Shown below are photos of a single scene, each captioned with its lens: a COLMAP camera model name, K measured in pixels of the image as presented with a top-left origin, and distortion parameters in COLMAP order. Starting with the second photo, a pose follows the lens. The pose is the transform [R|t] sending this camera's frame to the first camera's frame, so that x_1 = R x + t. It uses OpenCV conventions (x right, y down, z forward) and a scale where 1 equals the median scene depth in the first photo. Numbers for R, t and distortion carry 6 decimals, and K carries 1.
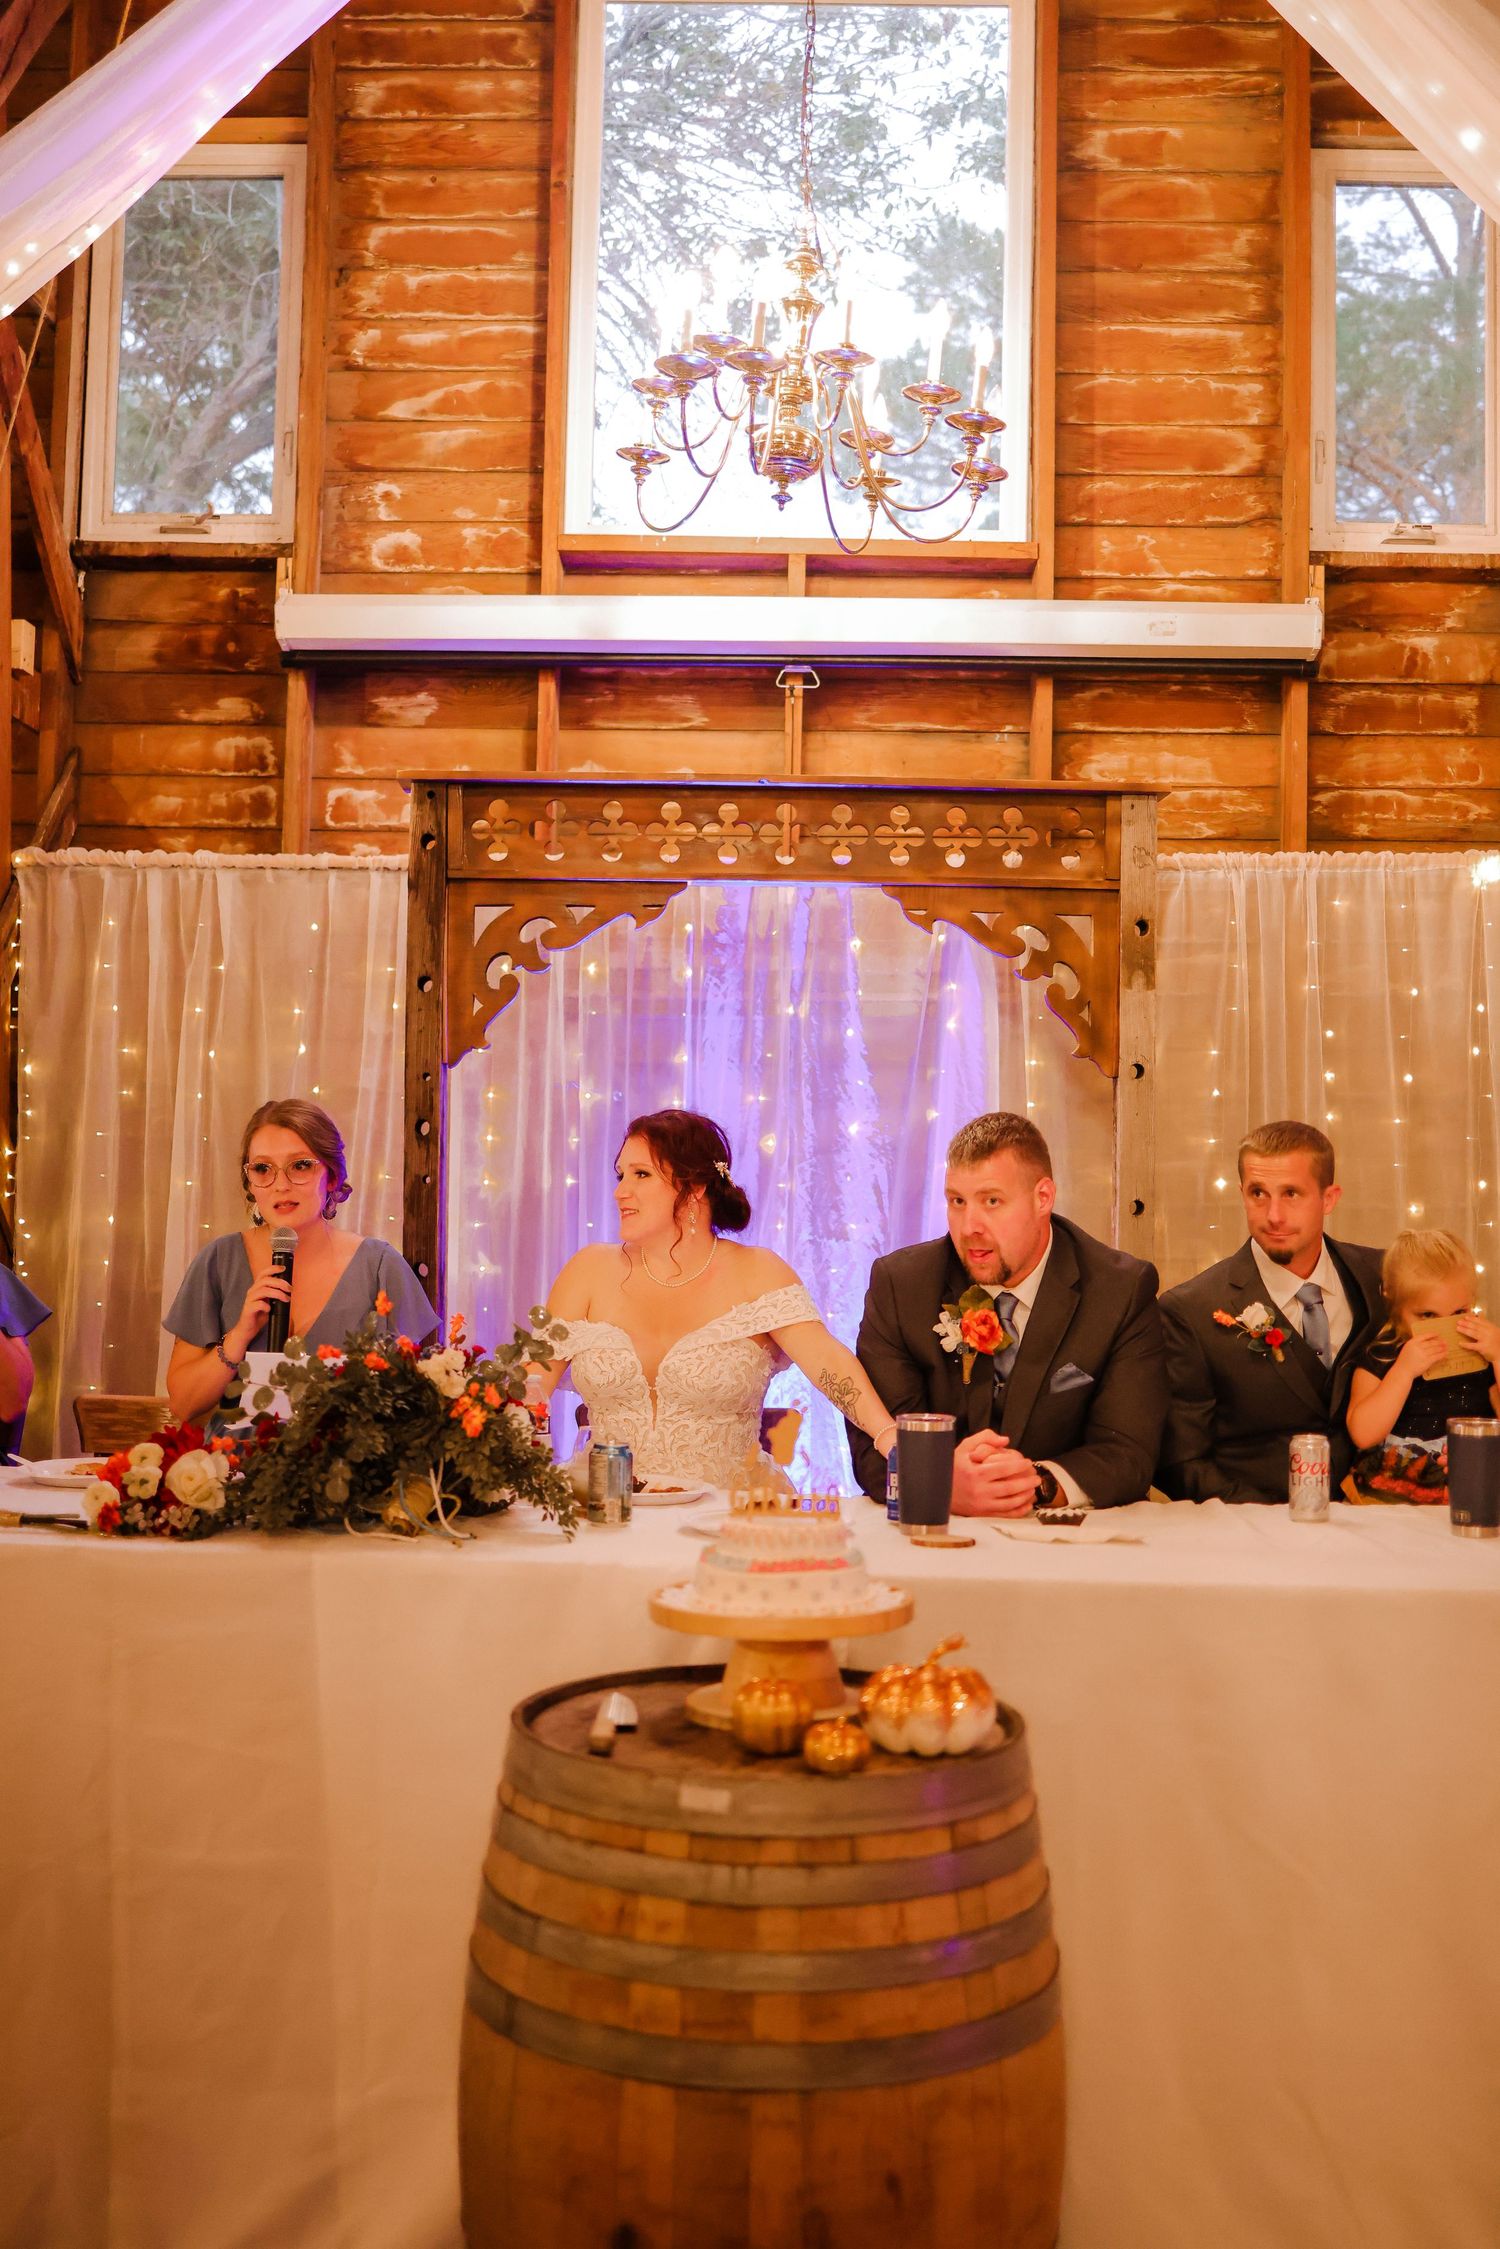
lens RADIAL K [[2305.9, 0, 755.4], [0, 2305.9, 1100.4], [0, 0, 1]] dist [-0.067996, 0.016194]
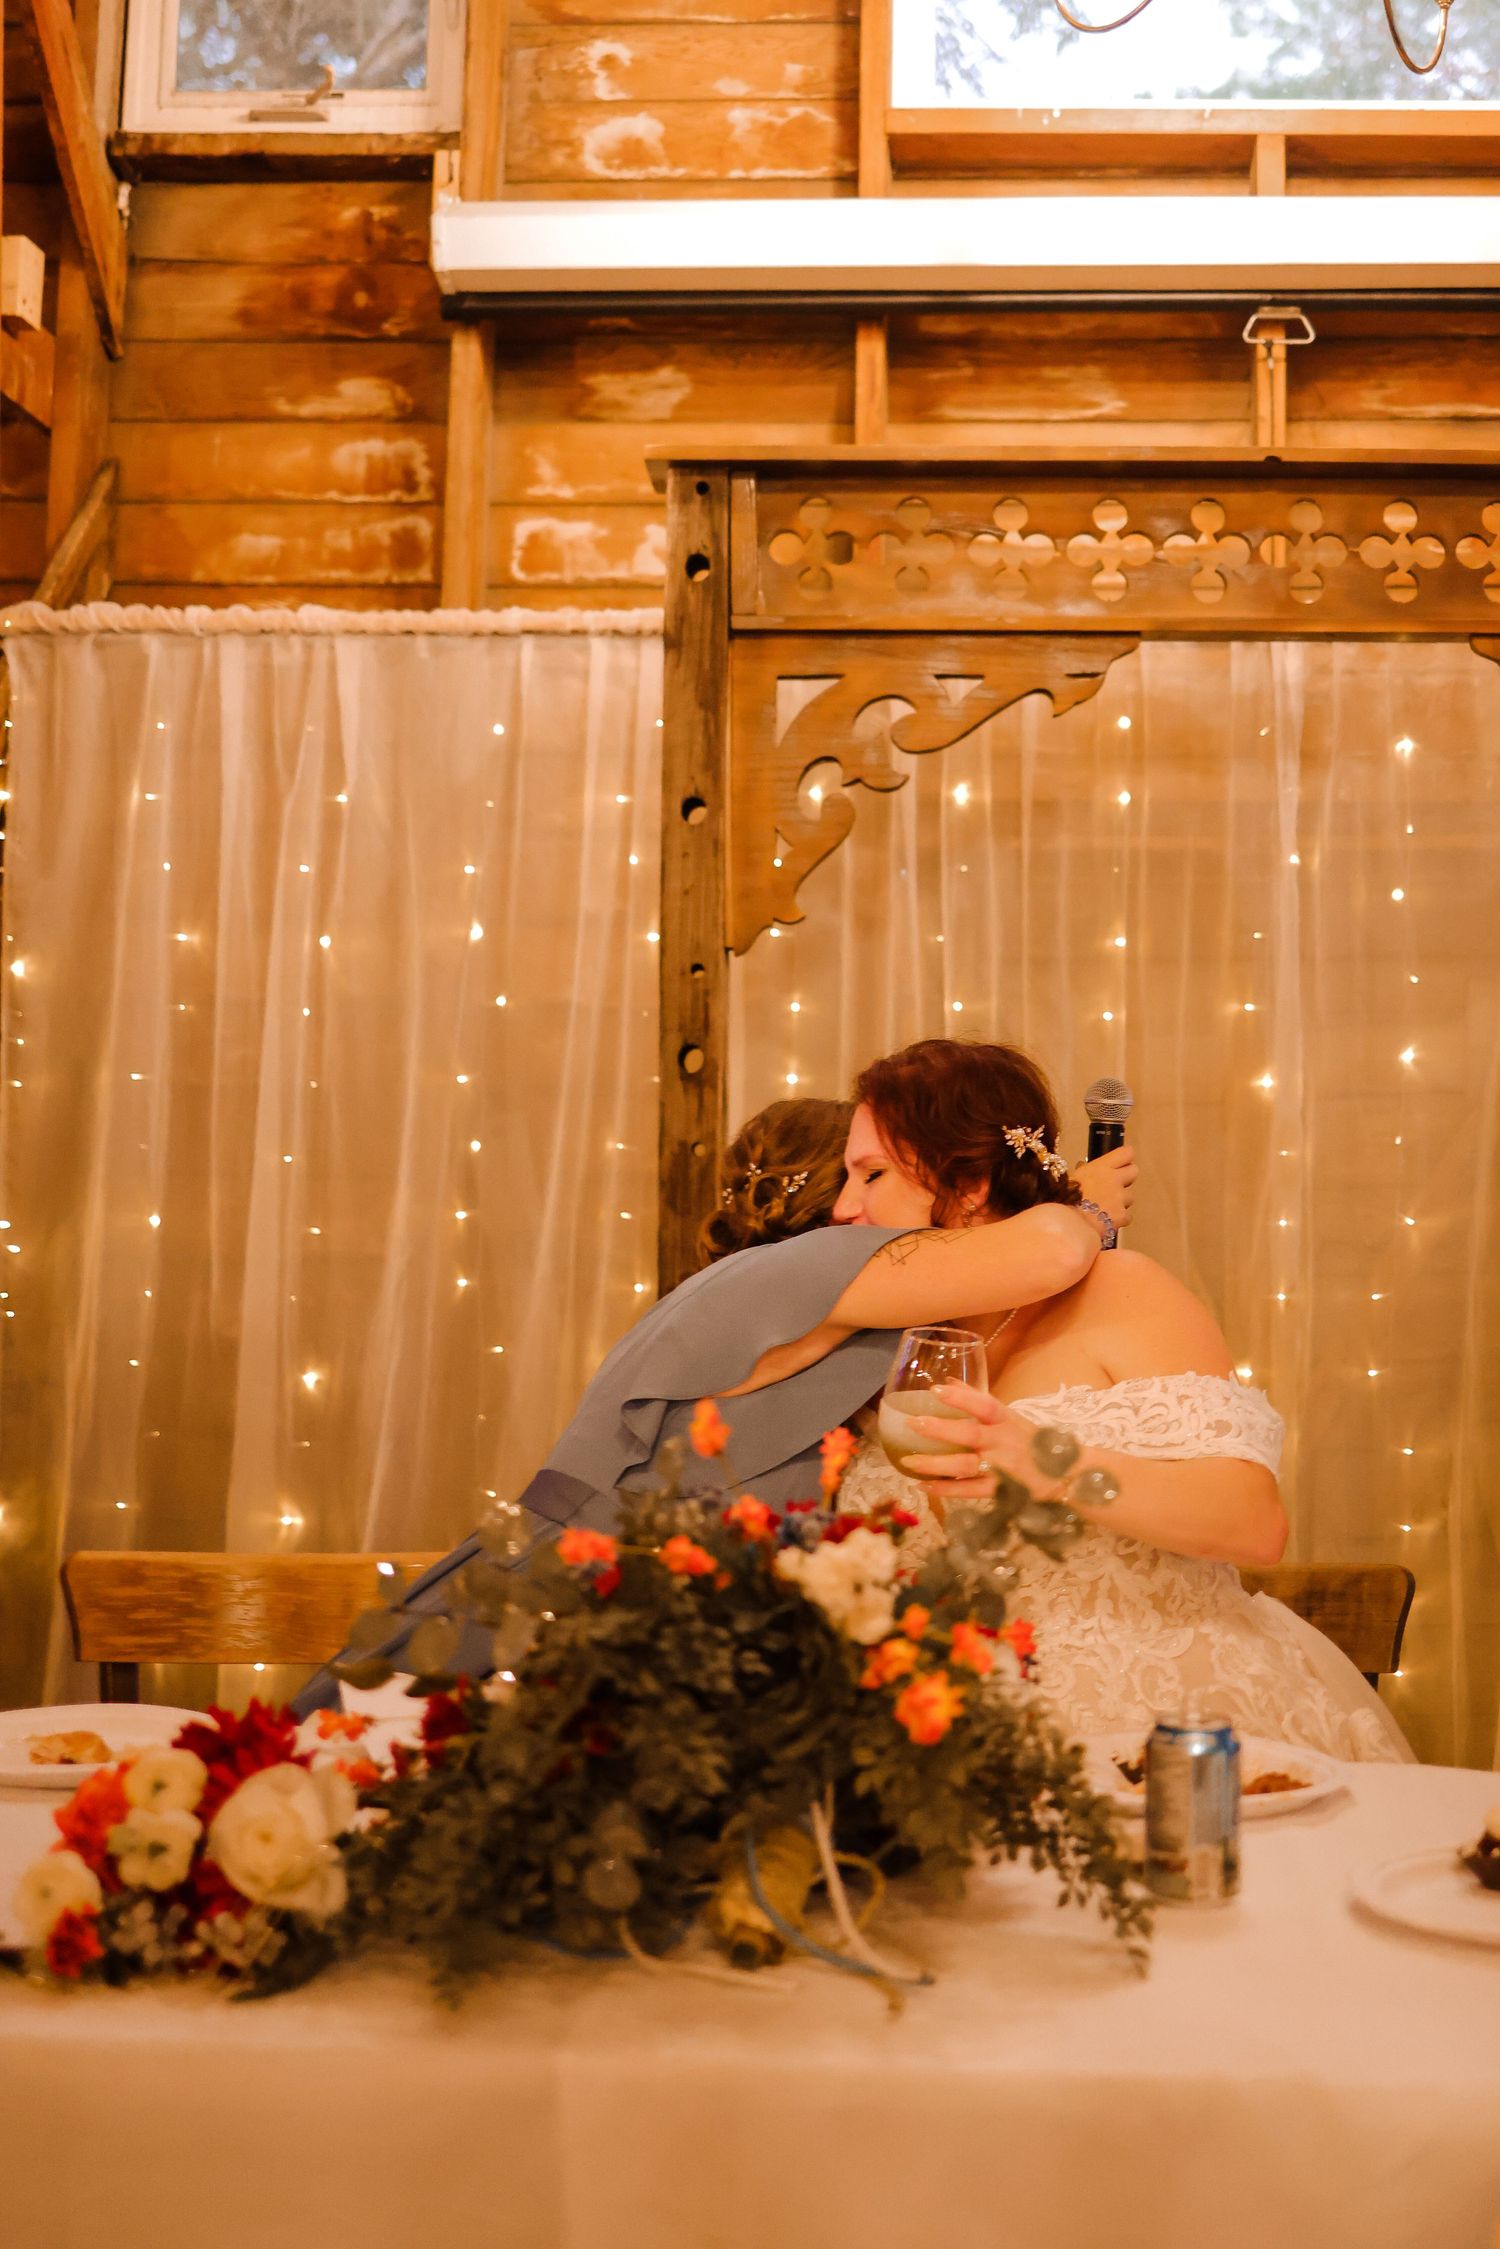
lens RADIAL K [[2766.3, 0, 964.3], [0, 2766.3, 861.9], [0, 0, 1]] dist [-0.063439, 0.035014]
pose [[0.999937, -0.009515, -0.006017, -0.062551], [0.009073, 0.997528, -0.069677, 0.010175], [0.006665, 0.069618, 0.997551, 0.269366]]
